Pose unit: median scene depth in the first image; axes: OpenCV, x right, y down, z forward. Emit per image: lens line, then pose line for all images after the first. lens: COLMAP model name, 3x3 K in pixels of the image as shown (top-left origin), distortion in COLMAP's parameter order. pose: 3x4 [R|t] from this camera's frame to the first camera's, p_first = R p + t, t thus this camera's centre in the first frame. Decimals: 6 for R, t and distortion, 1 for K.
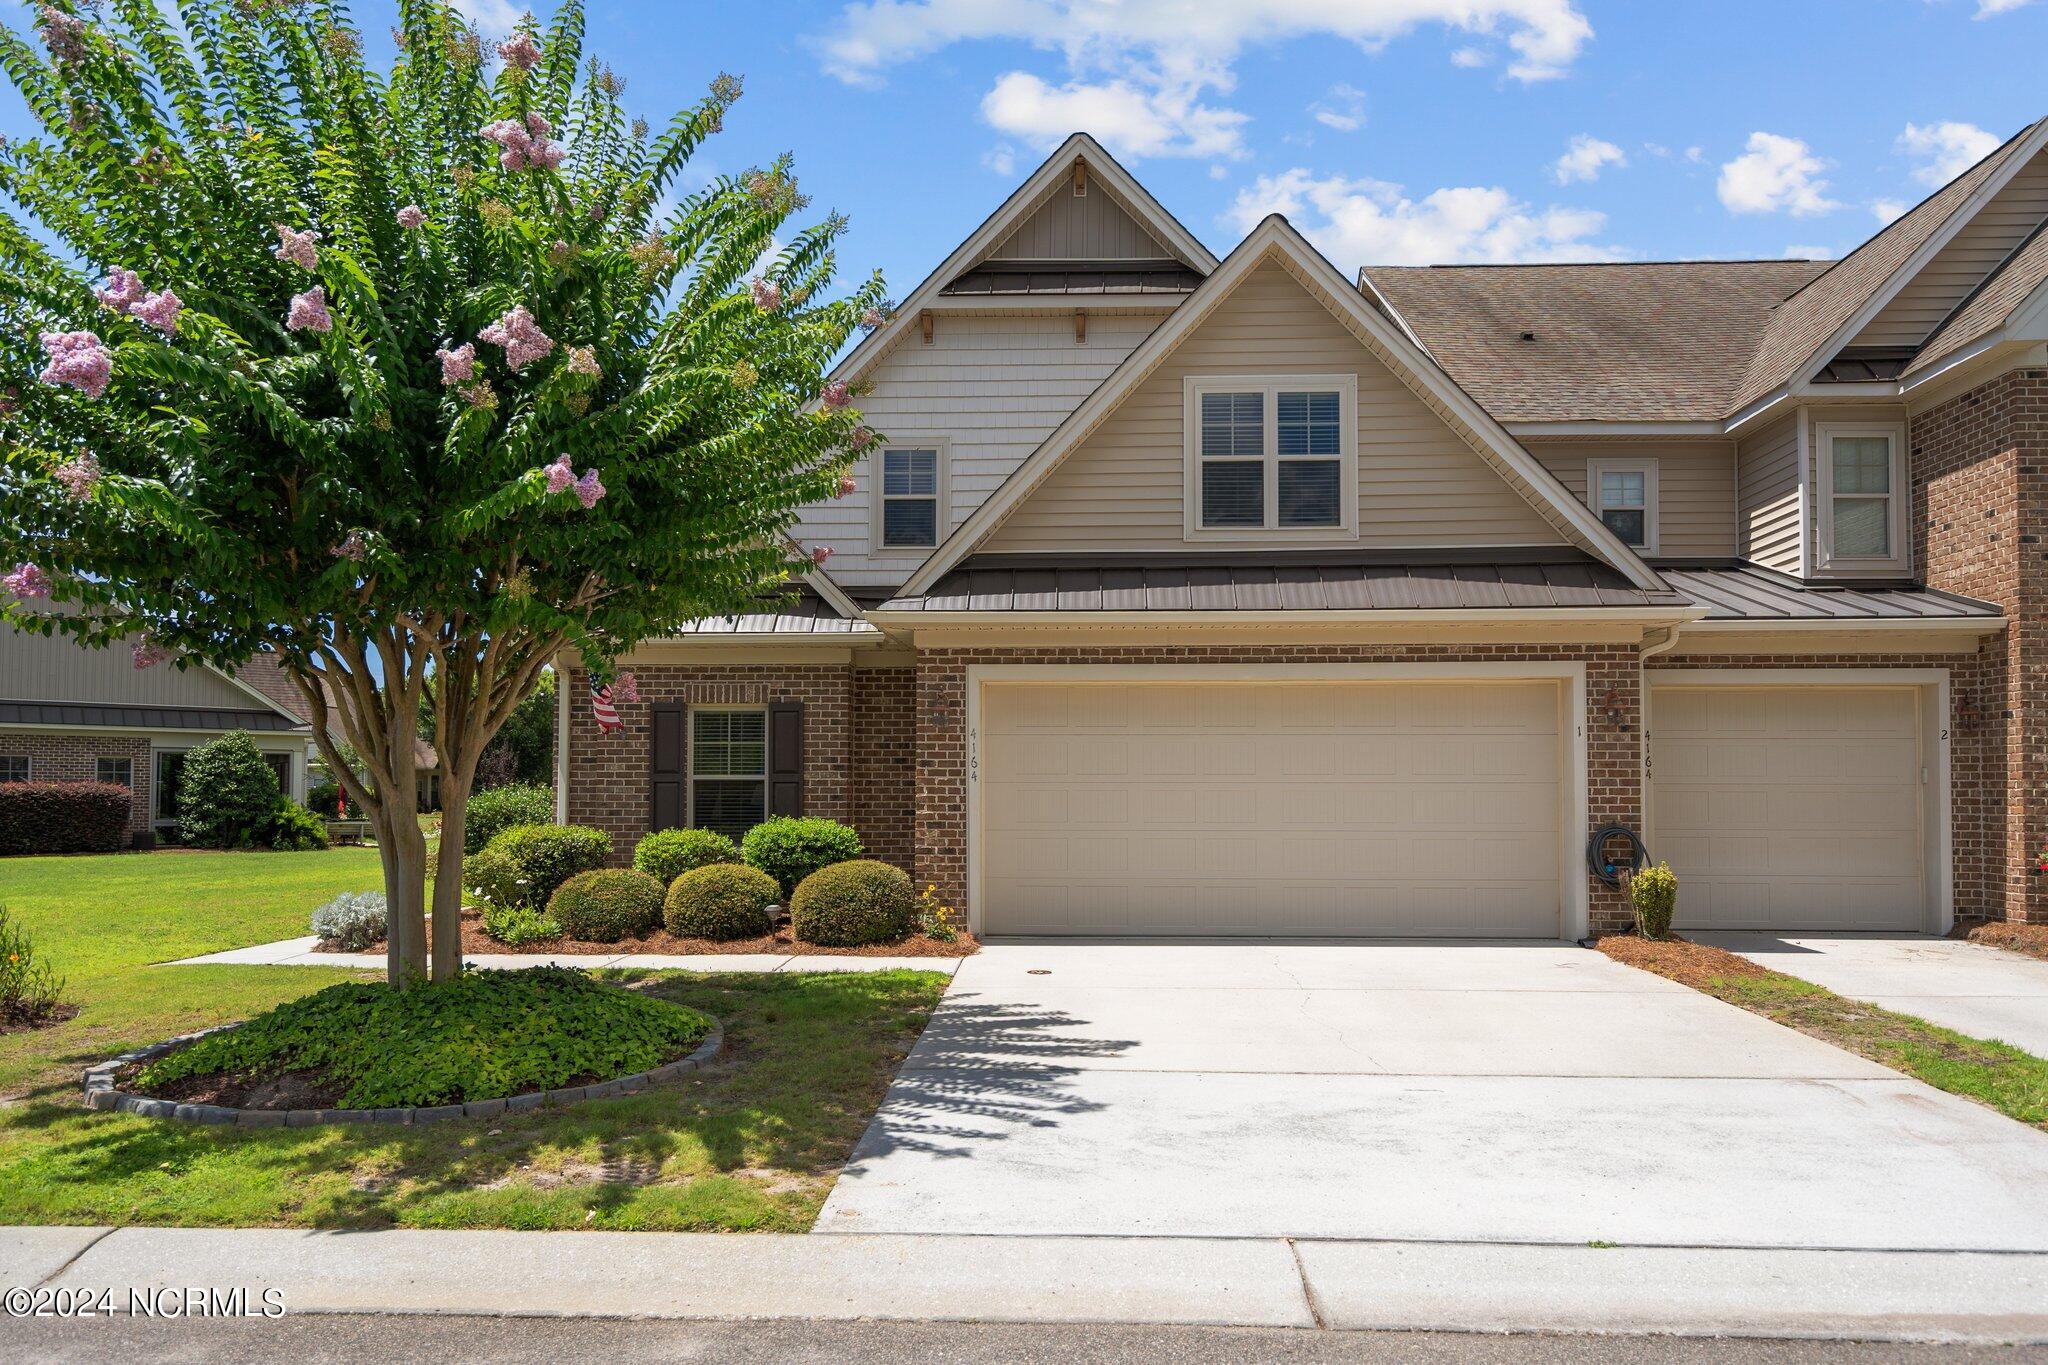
lens RADIAL K [[1348.5, 0, 1025.3], [0, 1348.5, 743.9], [0, 0, 1]] dist [0.011161, -0.002468]
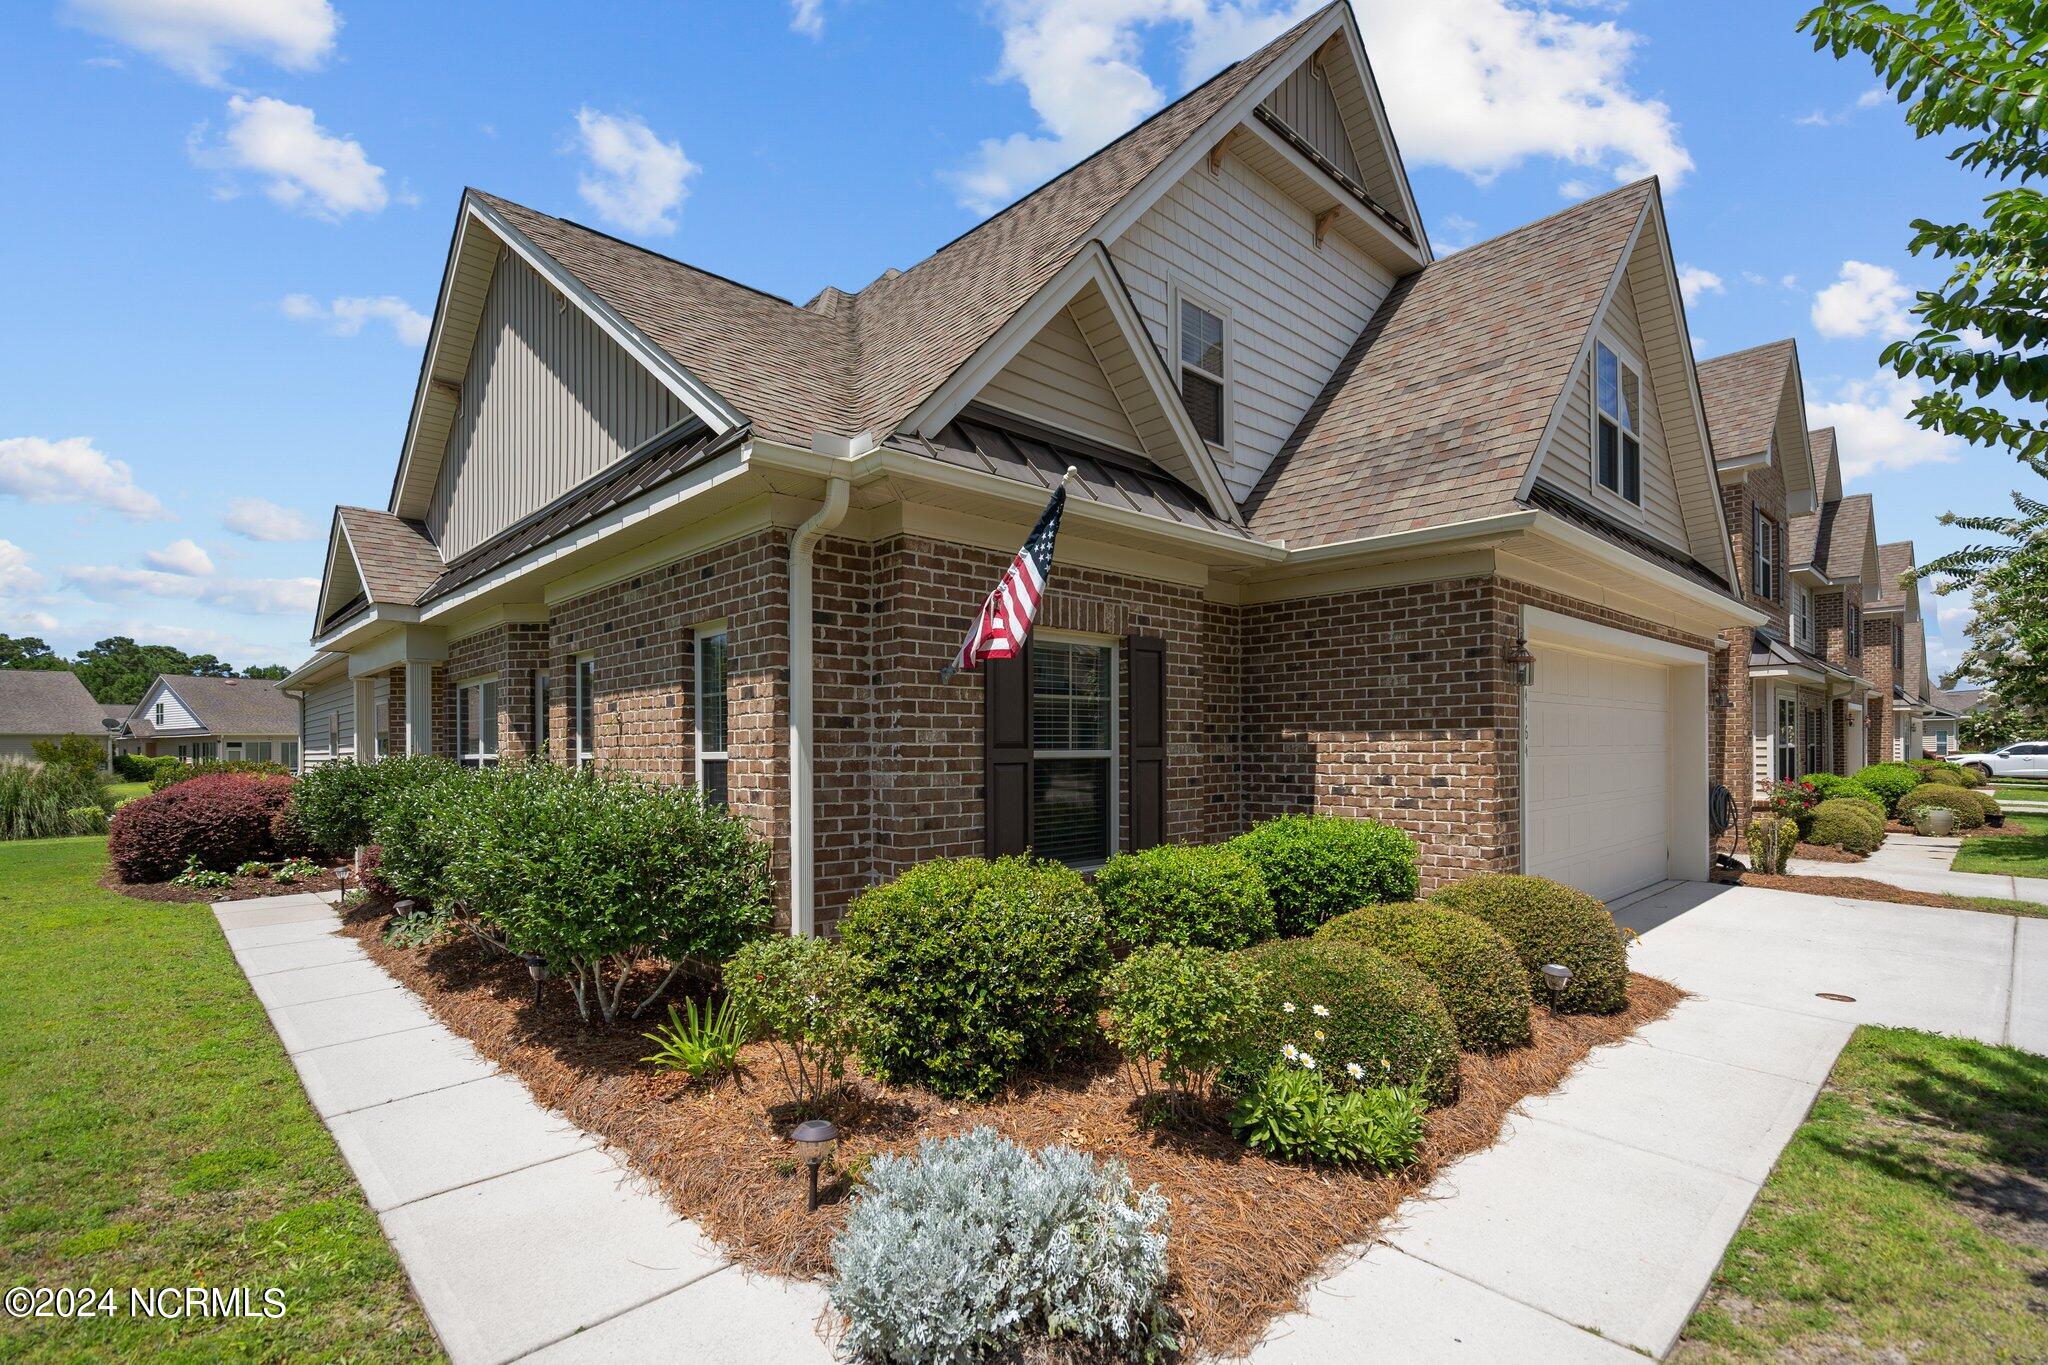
lens RADIAL K [[953.3, 0, 1026.9], [0, 953.3, 746.5], [0, 0, 1]] dist [-0.003083, 0.000728]
pose [[0.695292, -0.005821, 0.718704, -0.624971], [-0.017208, 0.999546, 0.024743, 0.013051], [-0.718521, -0.029570, 0.694876, 0.826437]]
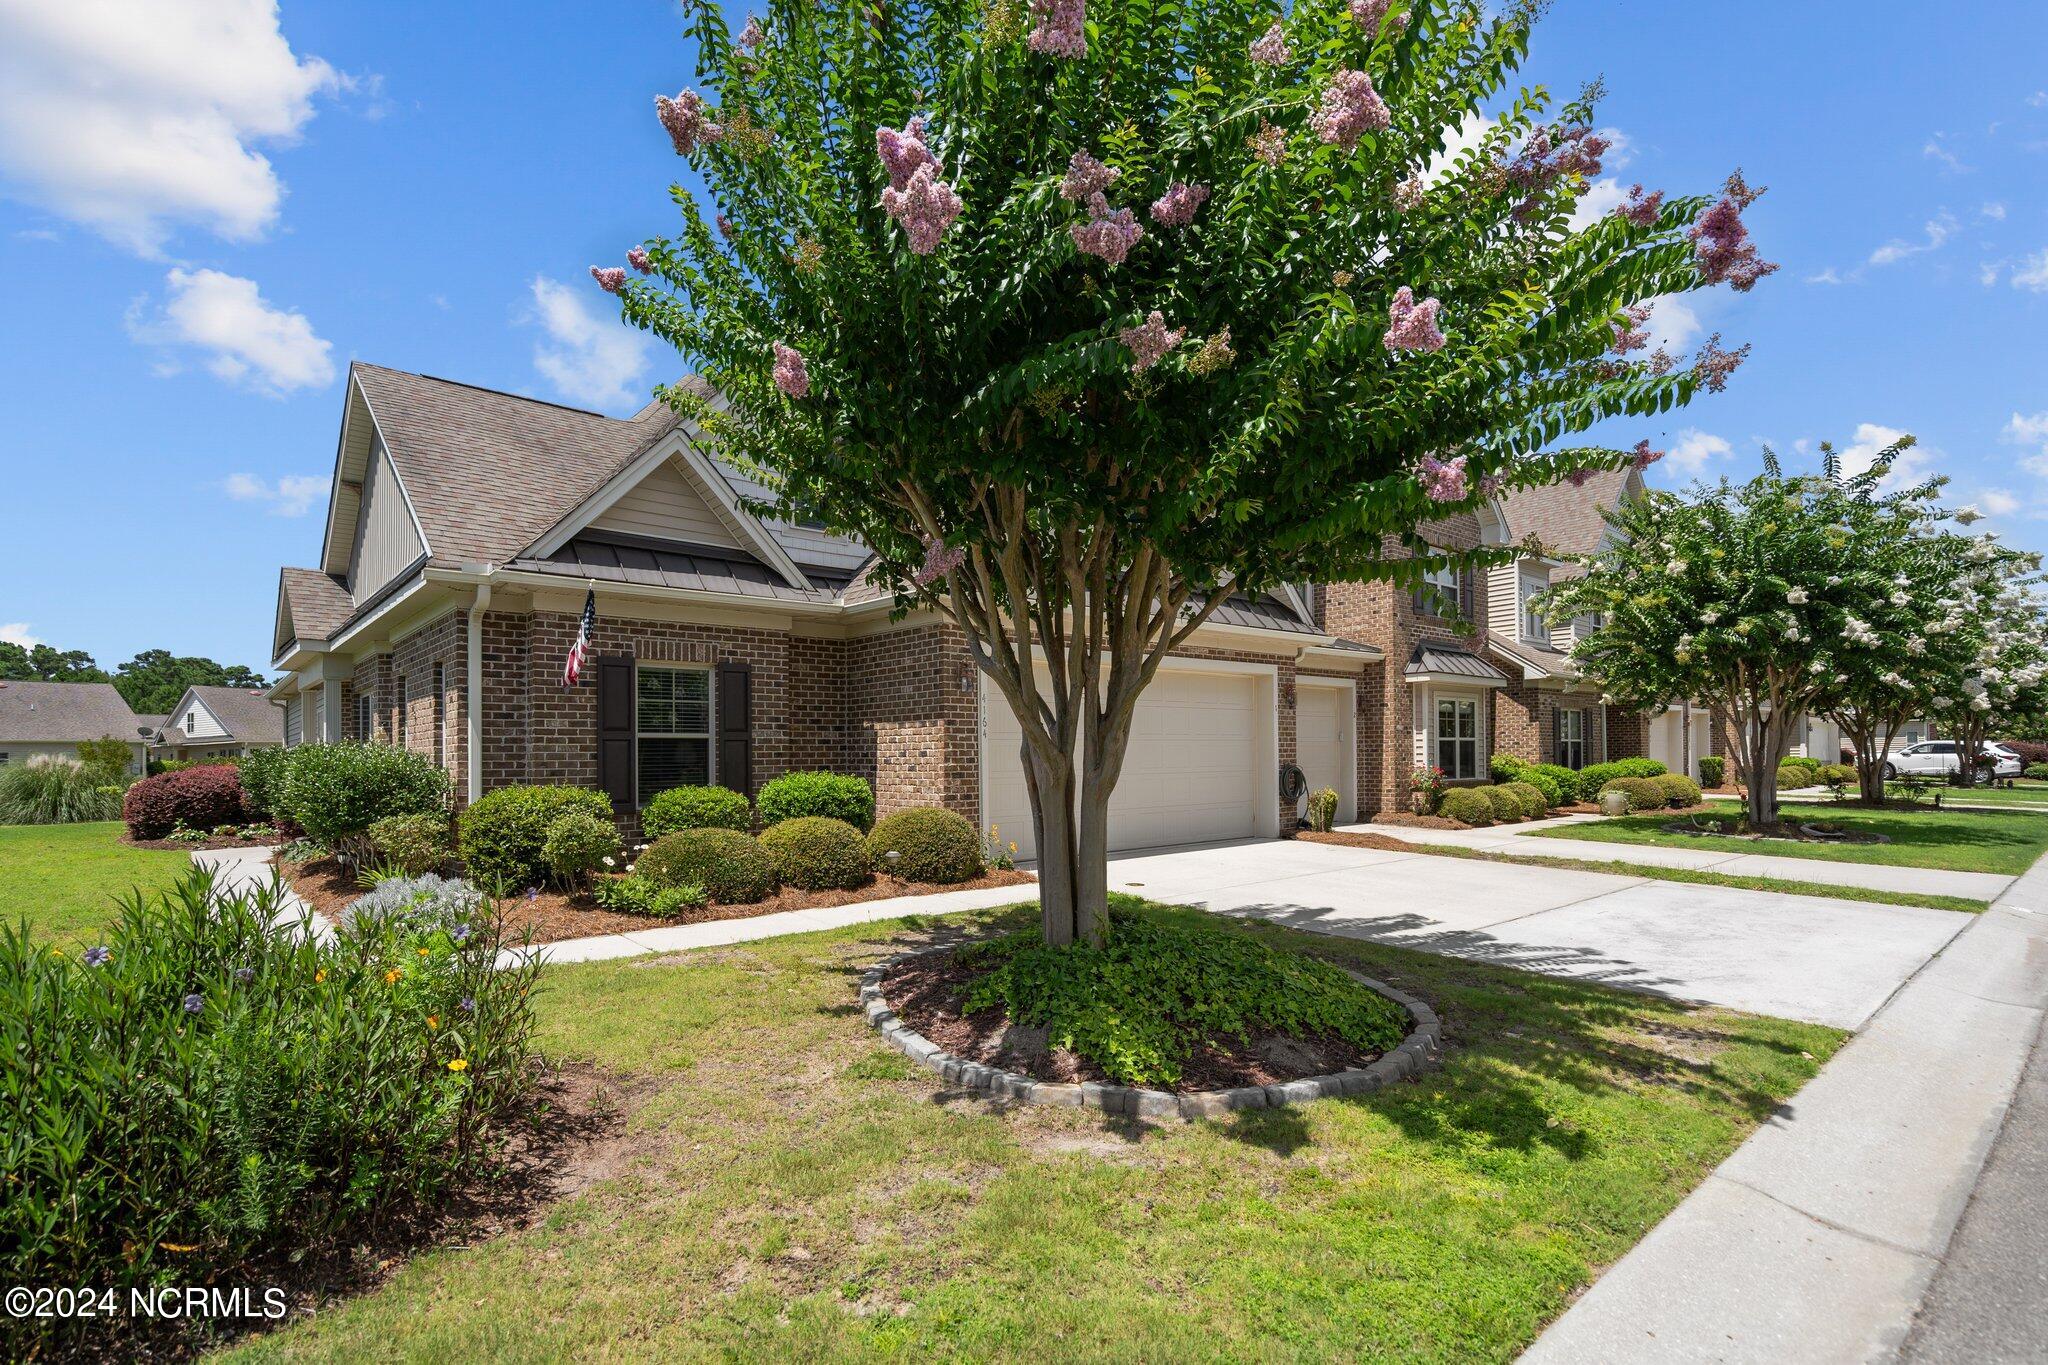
lens RADIAL K [[983.2, 0, 1016.1], [0, 983.2, 745.3], [0, 0, 1]] dist [0.003052, -0.000256]
pose [[0.728007, -0.001996, 0.685567, -0.616256], [-0.012881, 0.999779, 0.016588, 0.019401], [-0.685449, -0.020907, 0.727820, 0.343002]]
